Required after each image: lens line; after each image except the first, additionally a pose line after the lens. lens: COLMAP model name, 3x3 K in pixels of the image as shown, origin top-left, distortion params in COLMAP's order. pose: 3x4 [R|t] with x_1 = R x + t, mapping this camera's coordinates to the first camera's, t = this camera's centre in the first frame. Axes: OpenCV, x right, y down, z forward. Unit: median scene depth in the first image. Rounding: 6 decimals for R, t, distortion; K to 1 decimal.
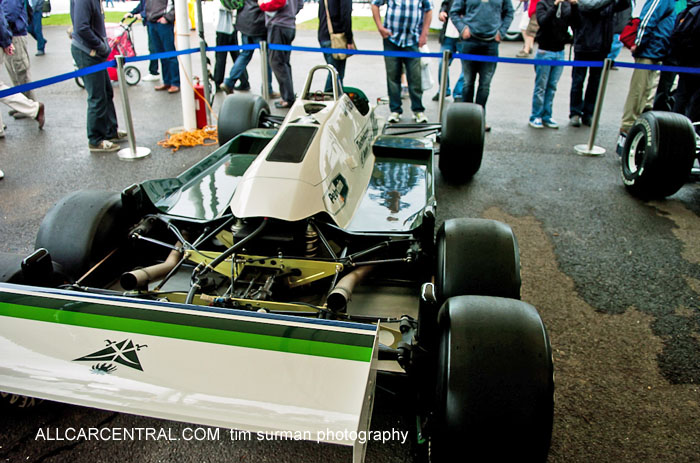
lens RADIAL K [[556.3, 0, 353.3], [0, 556.3, 232.7], [0, 0, 1]] dist [-0.041241, -0.004750]
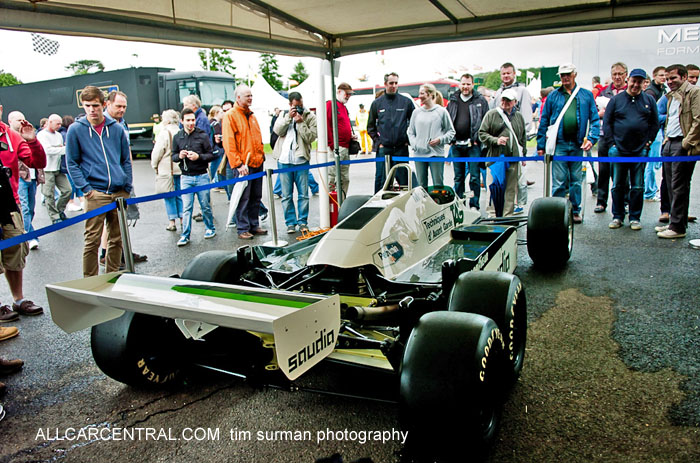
lens RADIAL K [[591.7, 0, 348.2], [0, 591.7, 229.9], [0, 0, 1]] dist [0.009506, -0.003068]
pose [[0.947857, -0.008290, -0.318590, 0.299088], [-0.063716, 0.974550, -0.214926, 0.164463], [0.312263, 0.224018, 0.923205, -0.293675]]
